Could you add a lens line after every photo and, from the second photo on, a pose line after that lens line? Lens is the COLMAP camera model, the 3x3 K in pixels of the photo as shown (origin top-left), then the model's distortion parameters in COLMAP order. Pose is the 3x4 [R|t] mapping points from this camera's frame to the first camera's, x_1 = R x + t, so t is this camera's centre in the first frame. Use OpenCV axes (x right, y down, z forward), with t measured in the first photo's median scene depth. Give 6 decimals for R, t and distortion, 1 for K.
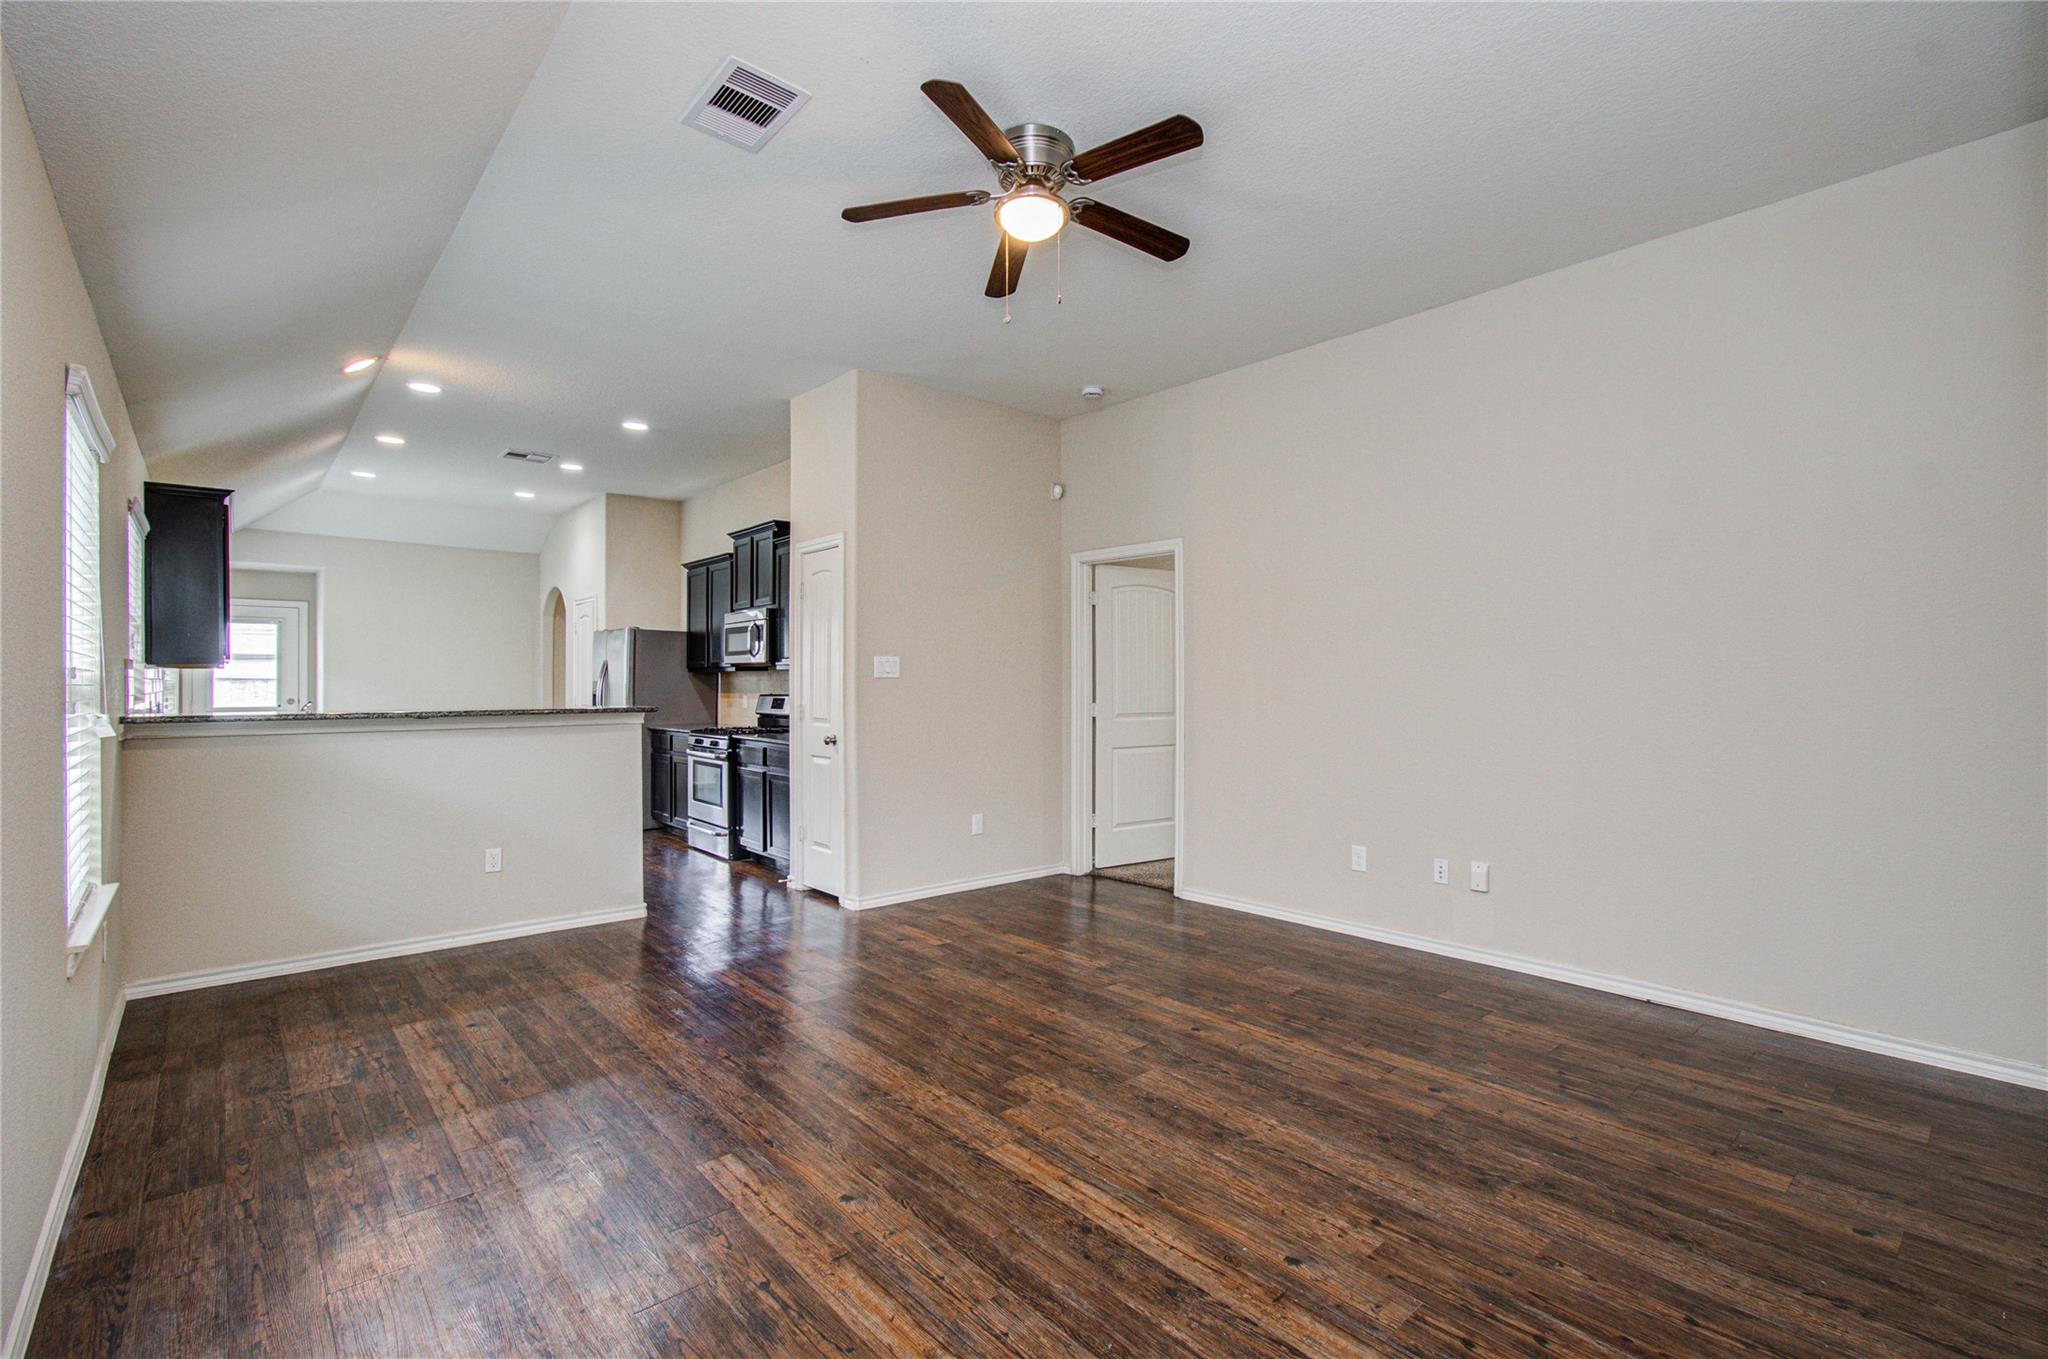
lens RADIAL K [[889.6, 0, 1031.8], [0, 889.6, 673.4], [0, 0, 1]] dist [-0.005570, 0.001297]
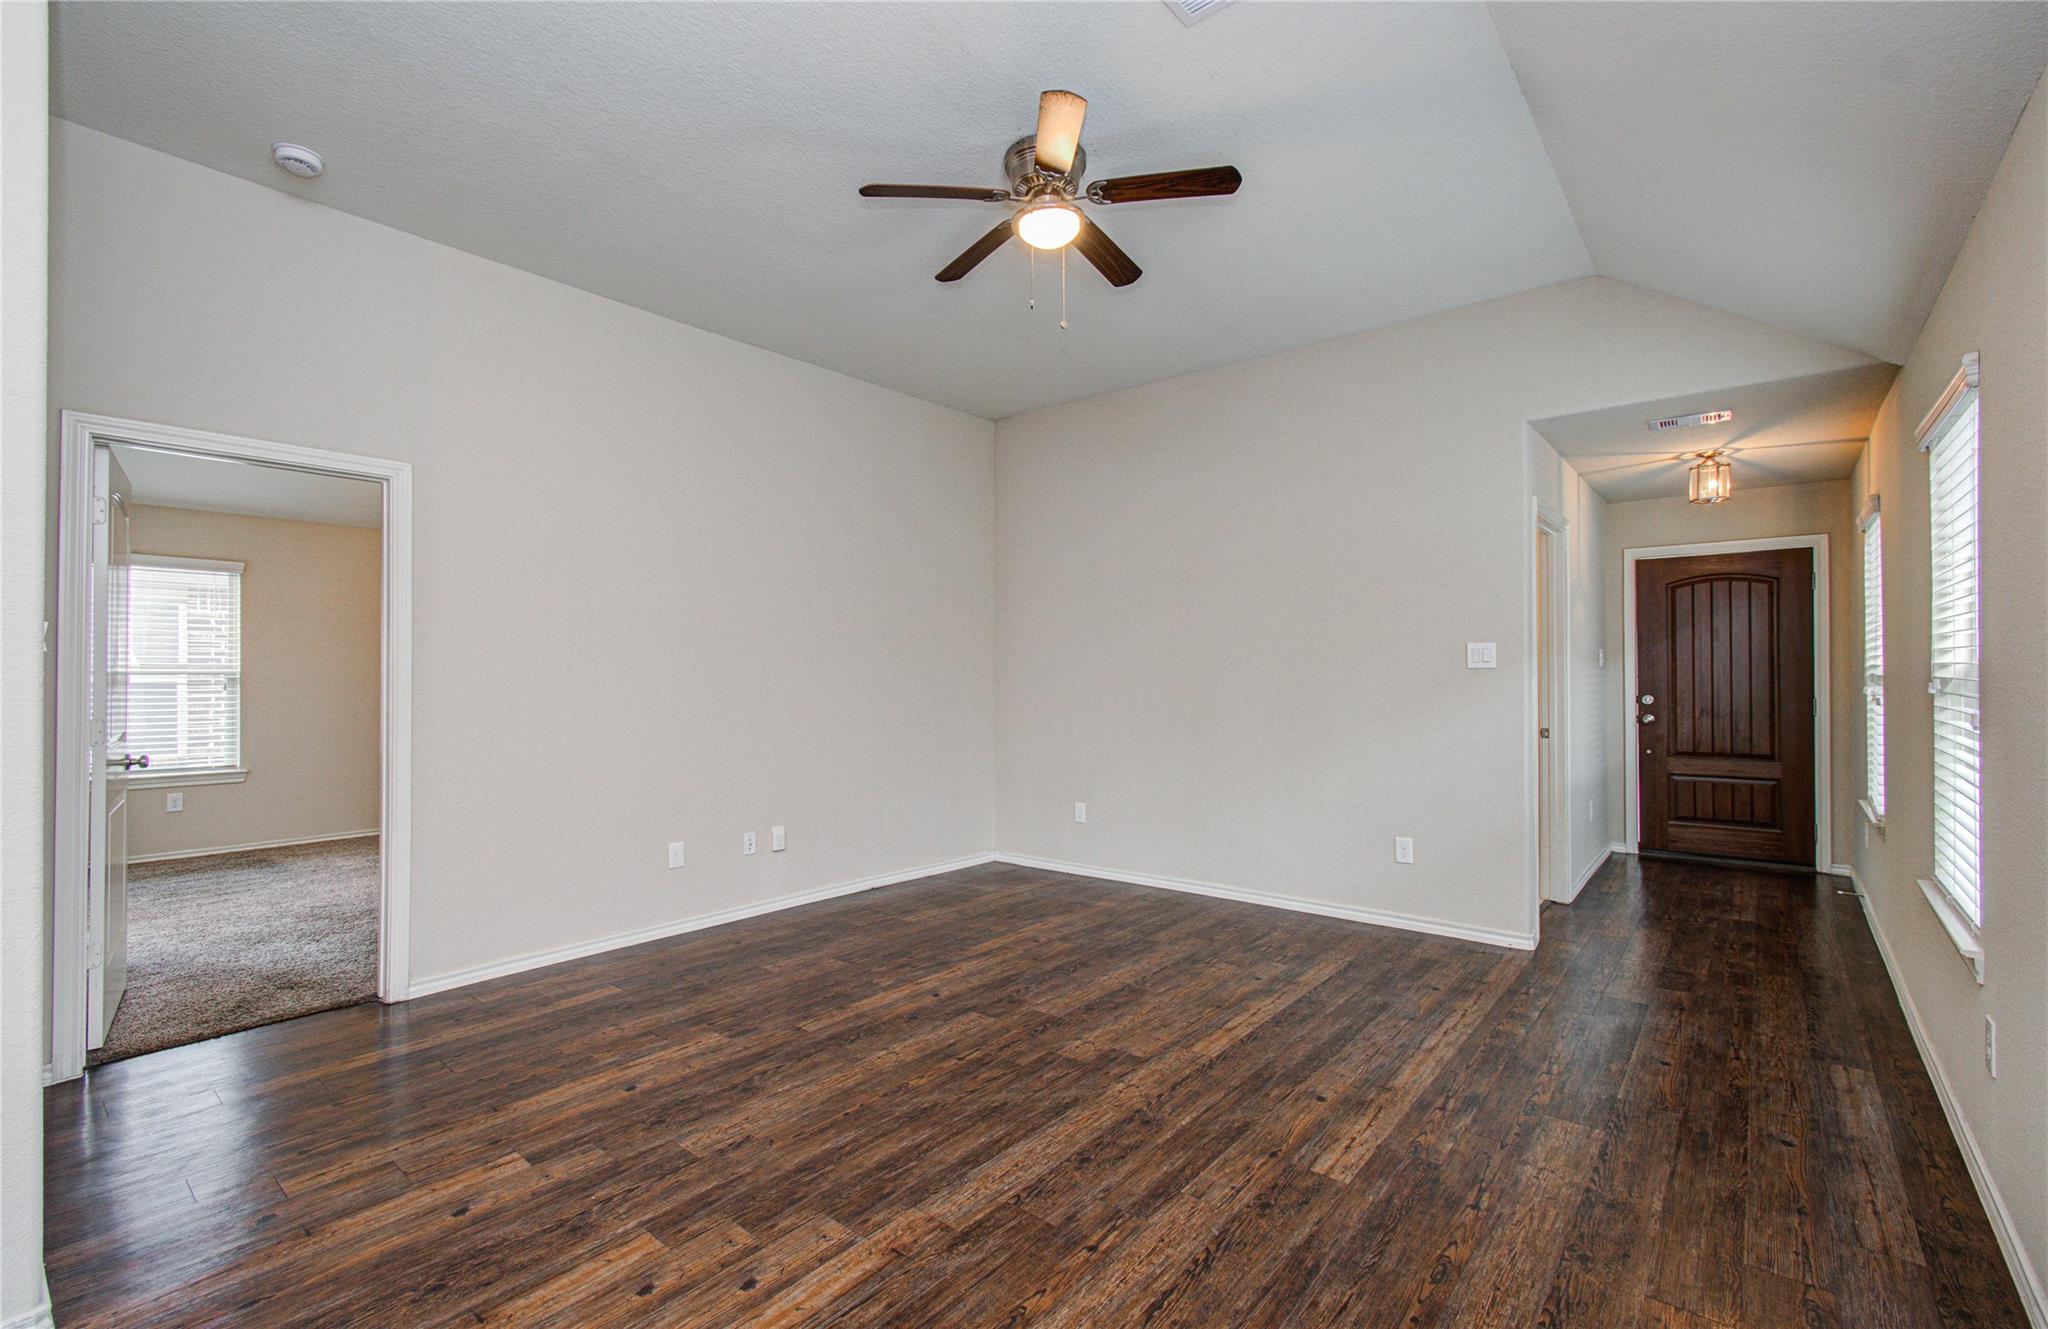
lens RADIAL K [[889.8, 0, 1018.6], [0, 889.8, 667.6], [0, 0, 1]] dist [-0.006600, 0.005901]
pose [[-0.132925, 0.011030, 0.991065, -0.789331], [-0.009686, 0.999876, -0.012427, 0.012292], [-0.991079, -0.011251, -0.132801, 0.913694]]
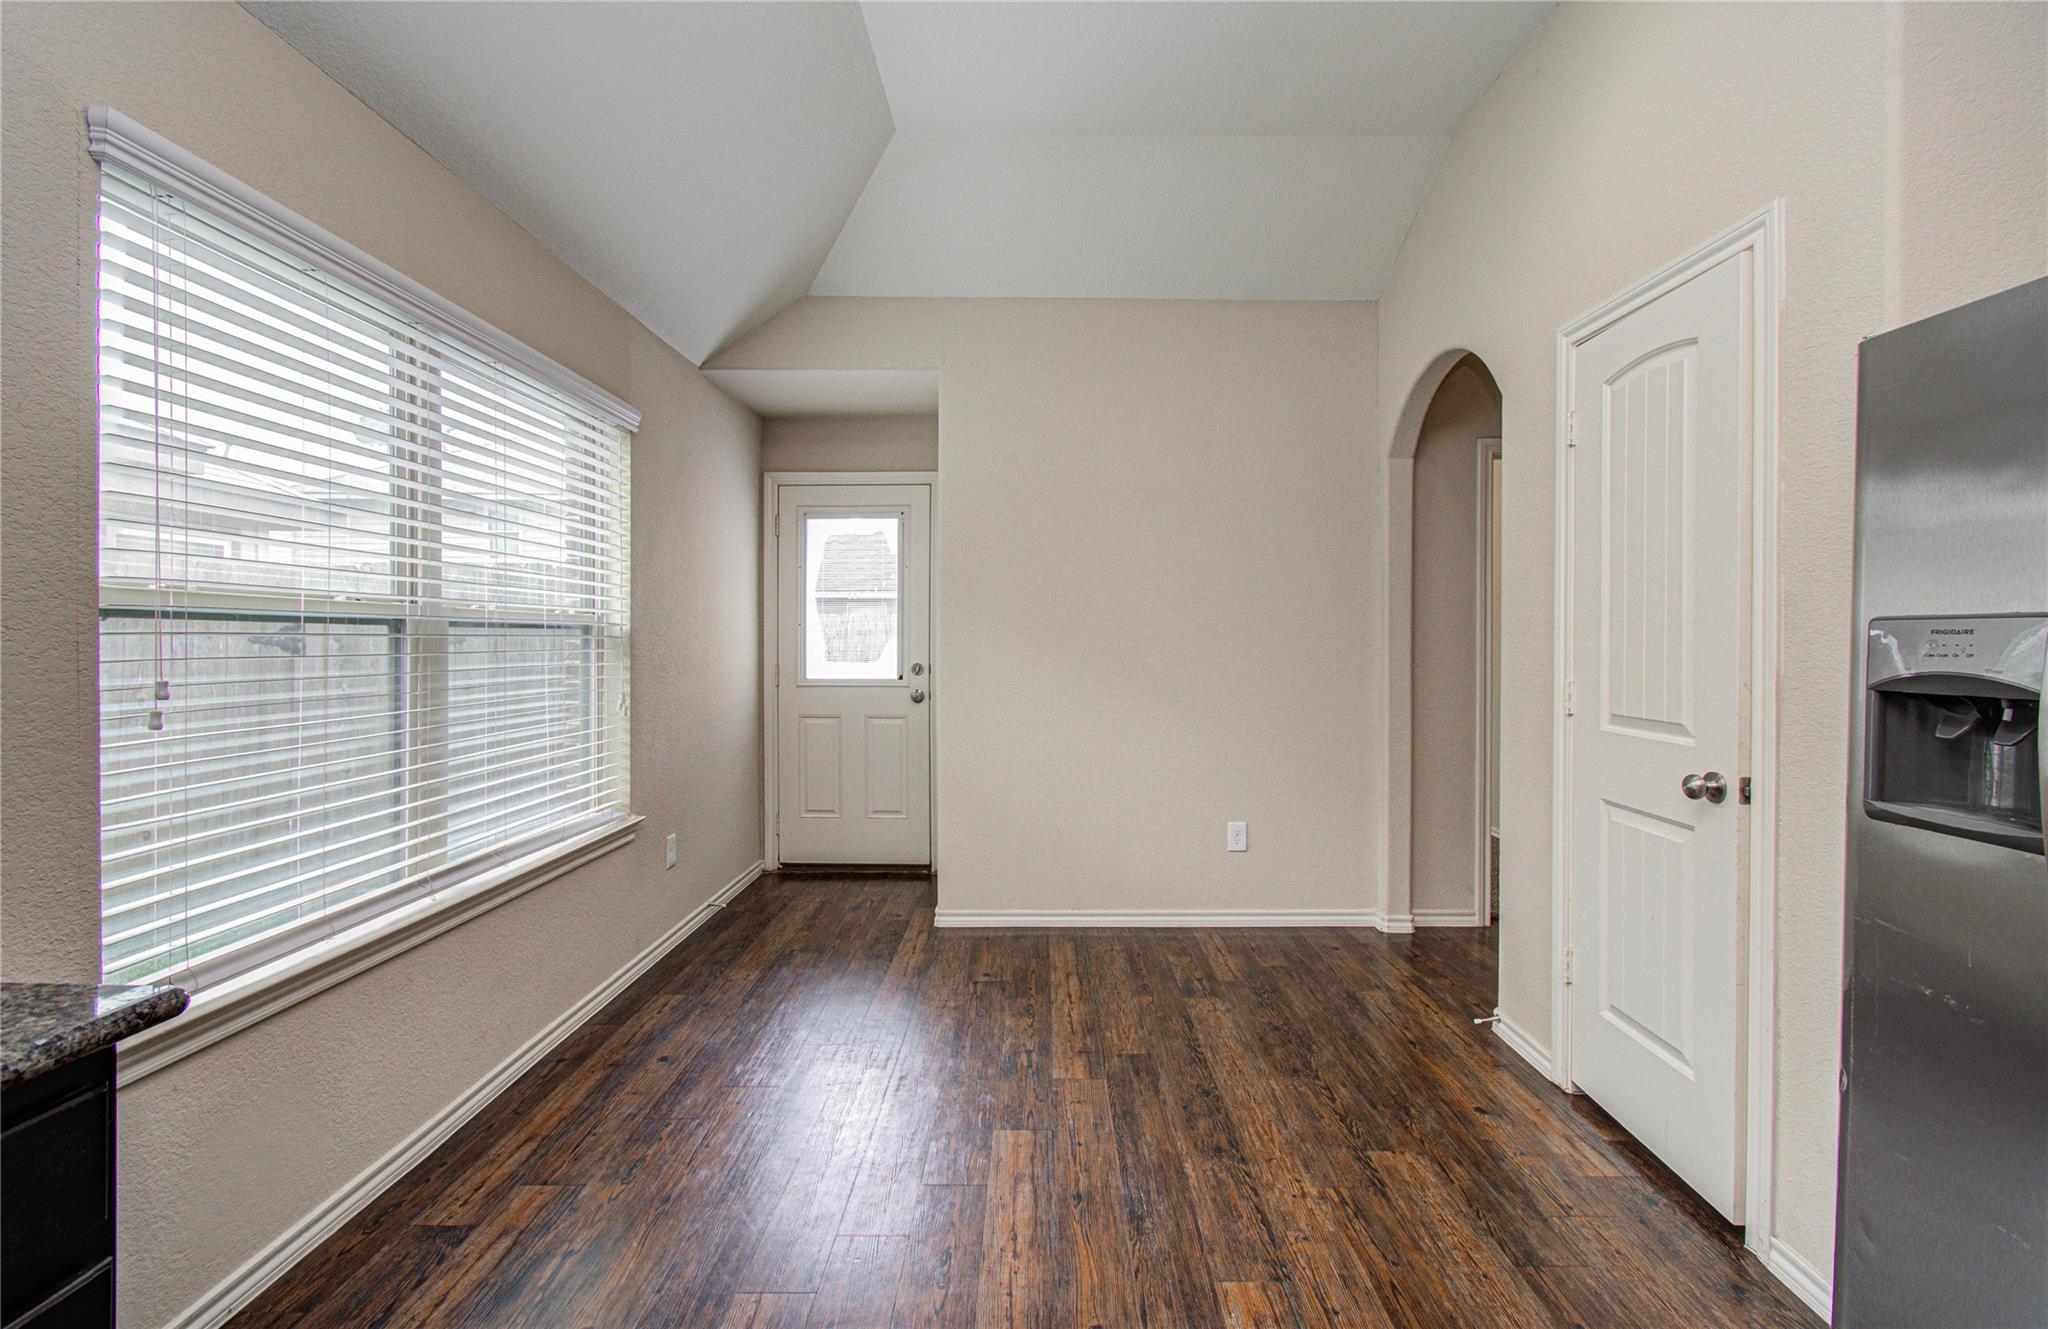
lens RADIAL K [[889.8, 0, 1045.6], [0, 889.8, 640.7], [0, 0, 1]] dist [-0.006600, 0.005901]
pose [[0.744282, 0.007550, -0.667822, -1.103474], [-0.000403, 0.999941, 0.010856, 0.024763], [0.667865, -0.007810, 0.744241, 1.685577]]
